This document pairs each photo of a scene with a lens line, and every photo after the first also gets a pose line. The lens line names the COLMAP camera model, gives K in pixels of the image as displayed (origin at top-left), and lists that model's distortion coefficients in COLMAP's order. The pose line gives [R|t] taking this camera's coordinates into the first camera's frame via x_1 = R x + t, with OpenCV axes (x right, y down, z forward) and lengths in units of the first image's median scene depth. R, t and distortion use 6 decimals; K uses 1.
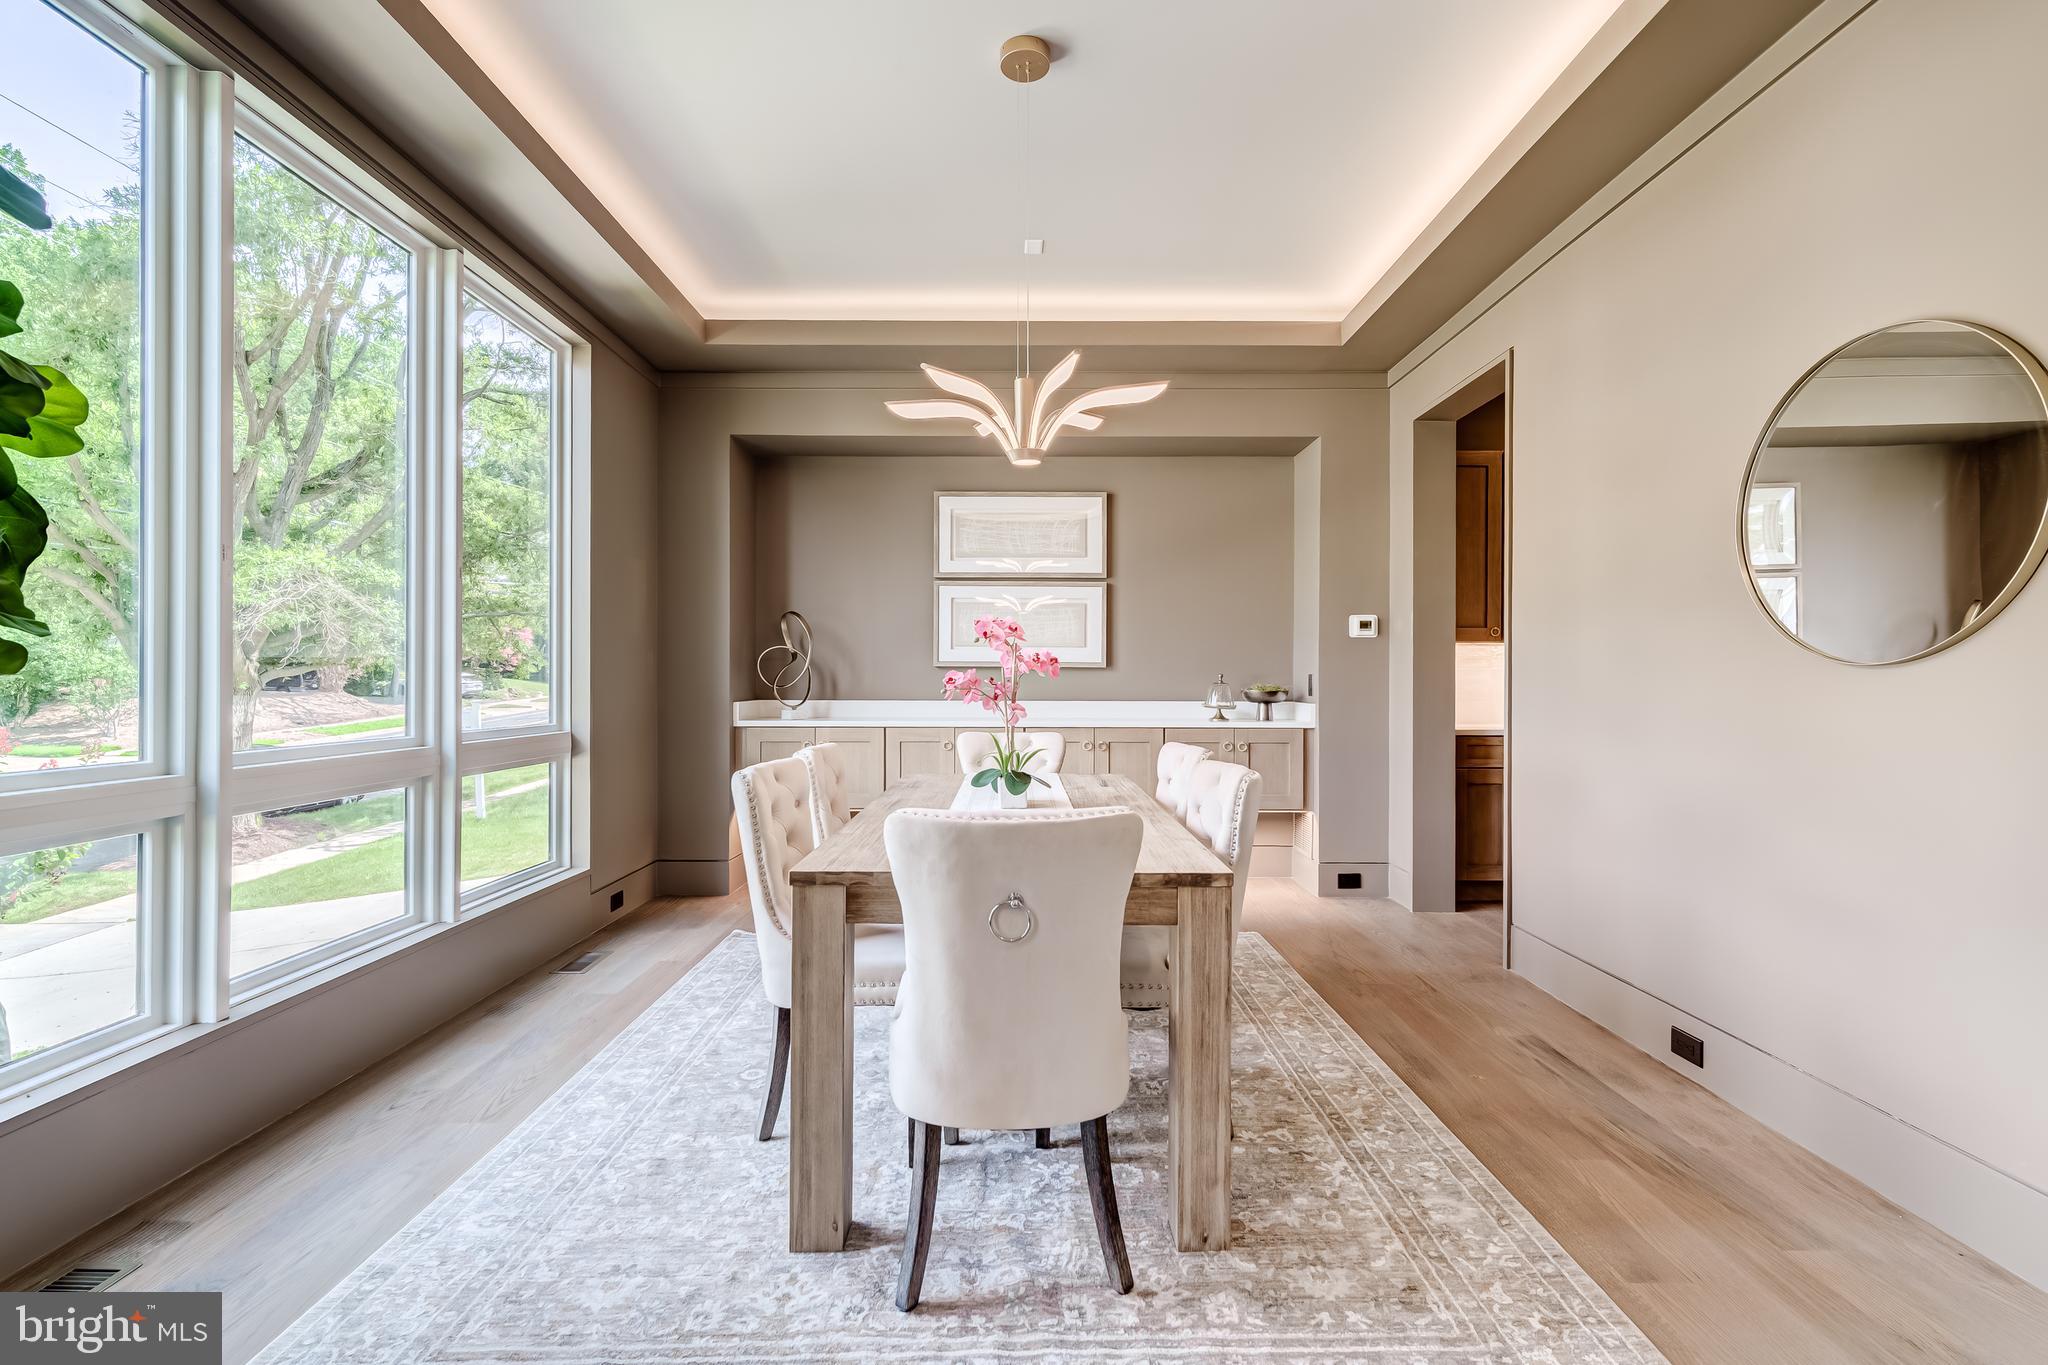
lens RADIAL K [[895.8, 0, 1024.3], [0, 895.8, 684.2], [0, 0, 1]] dist [0.005705, 0.000218]
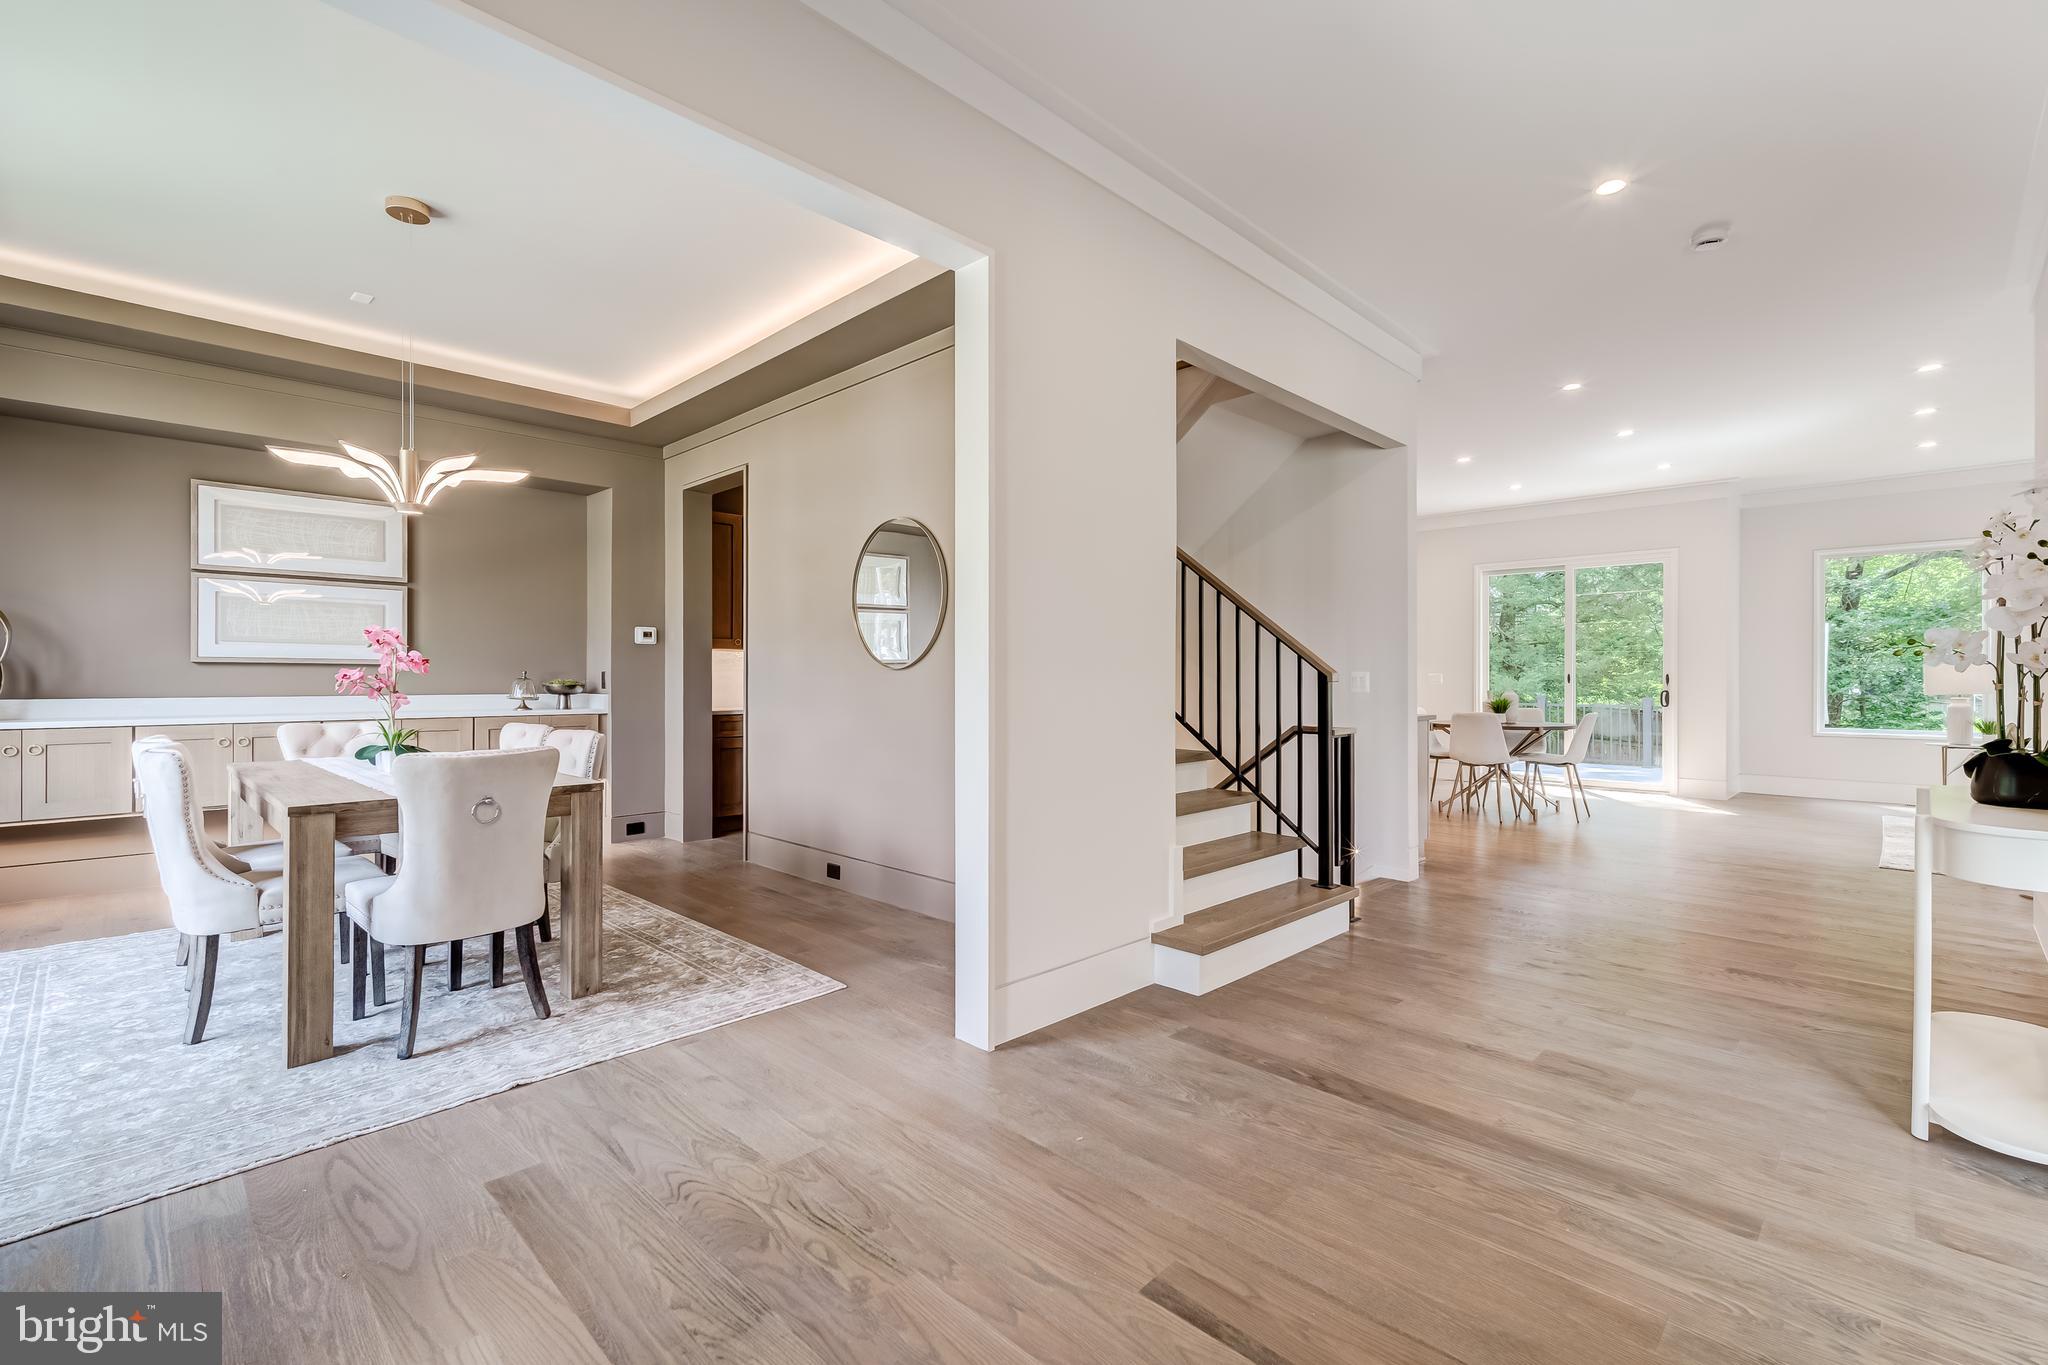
lens RADIAL K [[895.8, 0, 1023.3], [0, 895.8, 679.0], [0, 0, 1]] dist [0.005705, 0.000218]
pose [[0.702628, -0.002676, 0.711552, -0.216002], [0.003336, 0.999994, 0.000466, 0.001705], [-0.711549, 0.002046, 0.702633, -0.410957]]
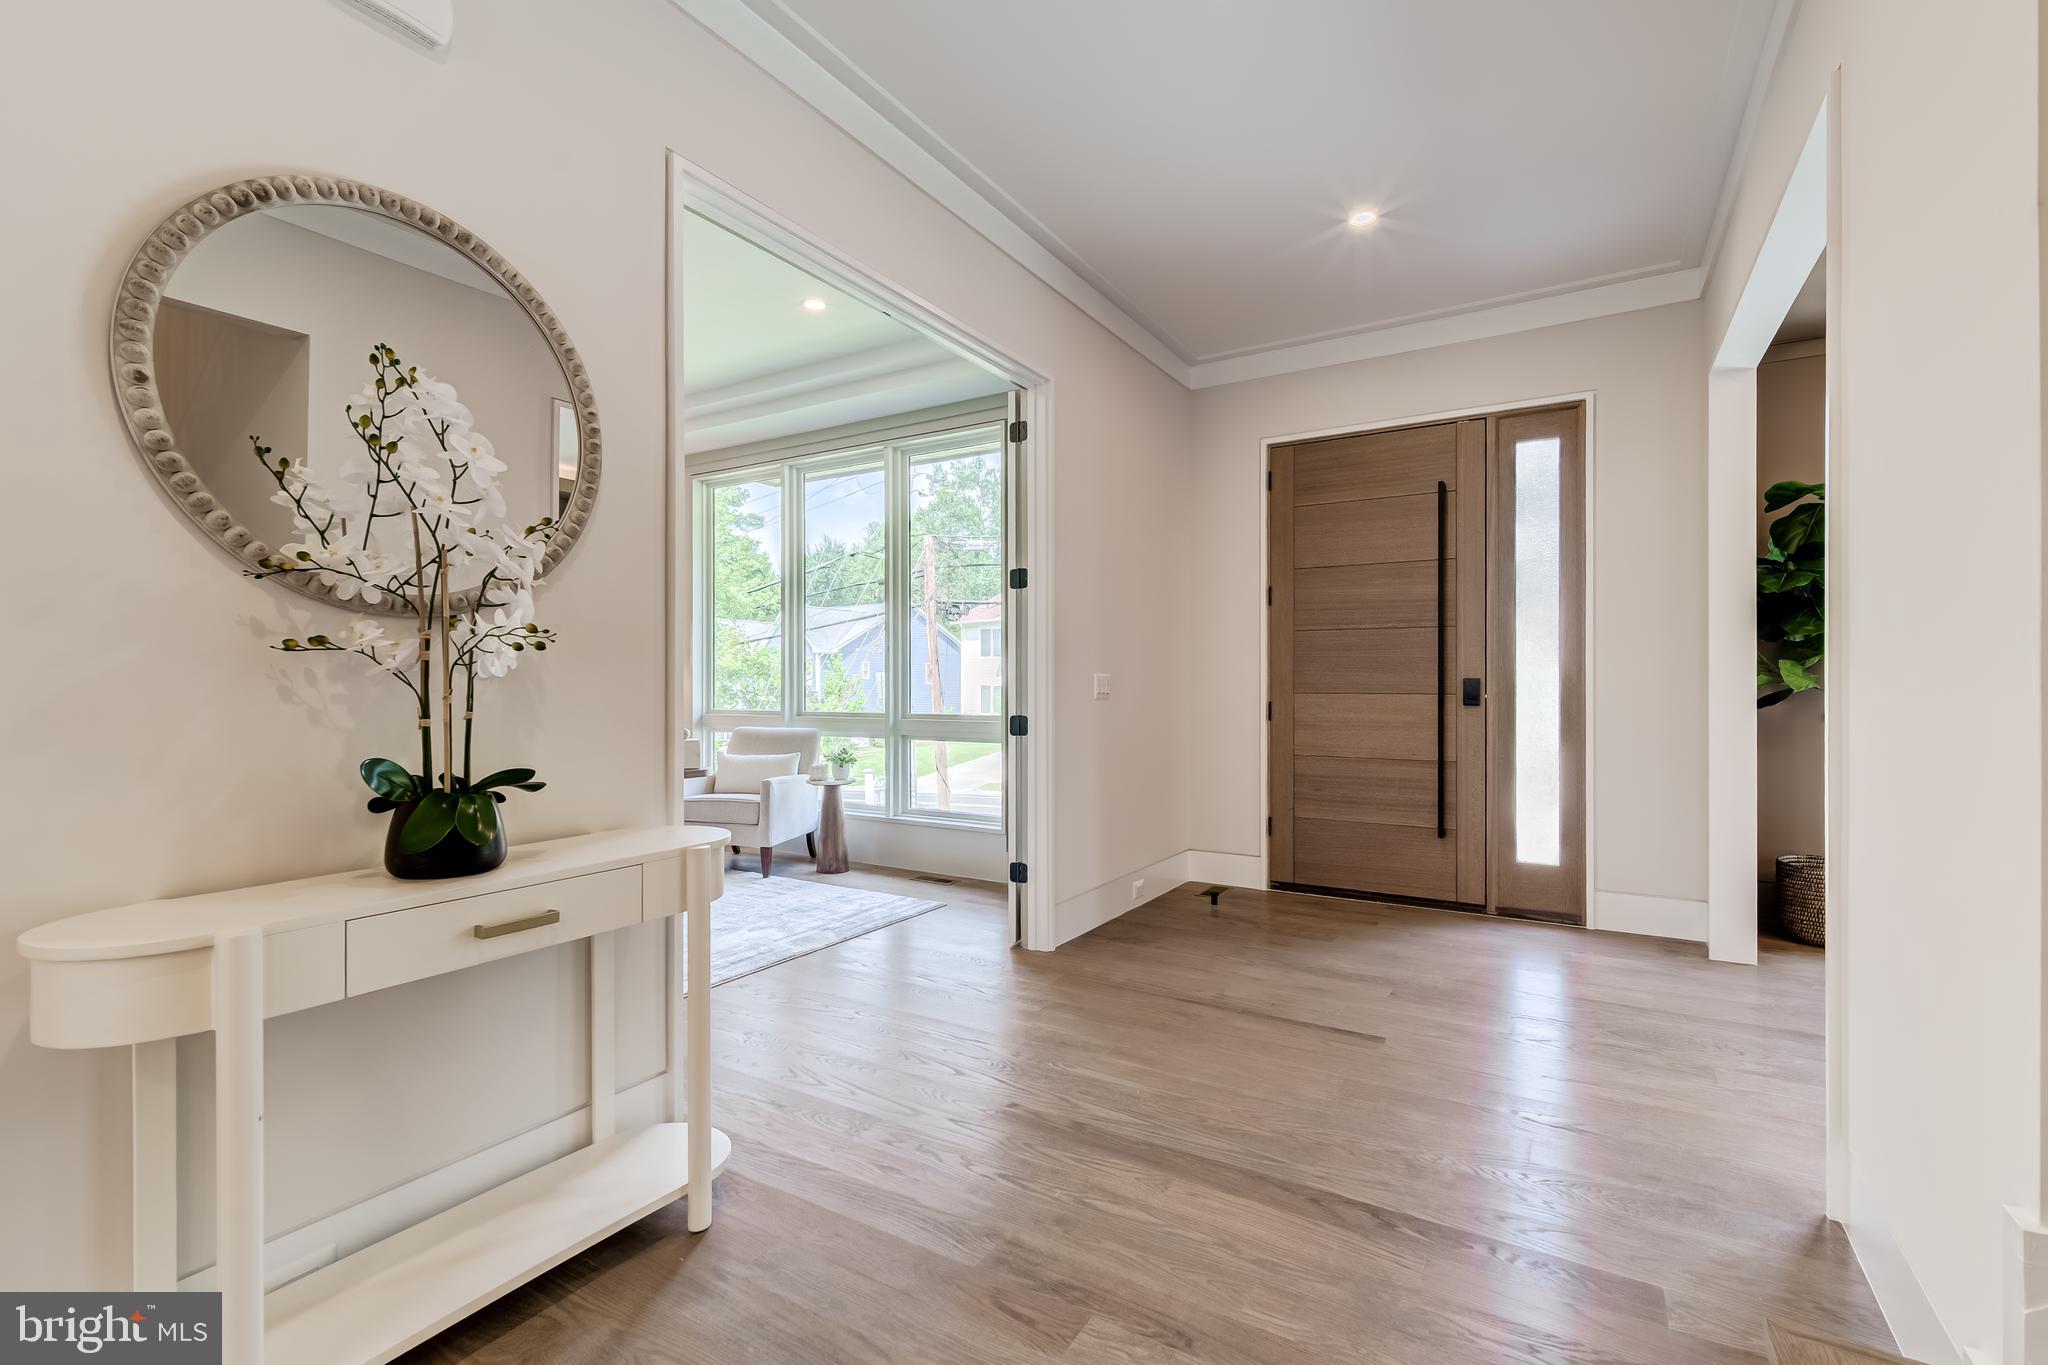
lens RADIAL K [[895.8, 0, 1016.5], [0, 895.8, 684.5], [0, 0, 1]] dist [0.005705, 0.000218]
pose [[-0.527151, -0.002727, -0.849767, 0.957910], [-0.004406, 0.999990, -0.000476, 0.004943], [0.849760, 0.003493, -0.527158, -0.003513]]
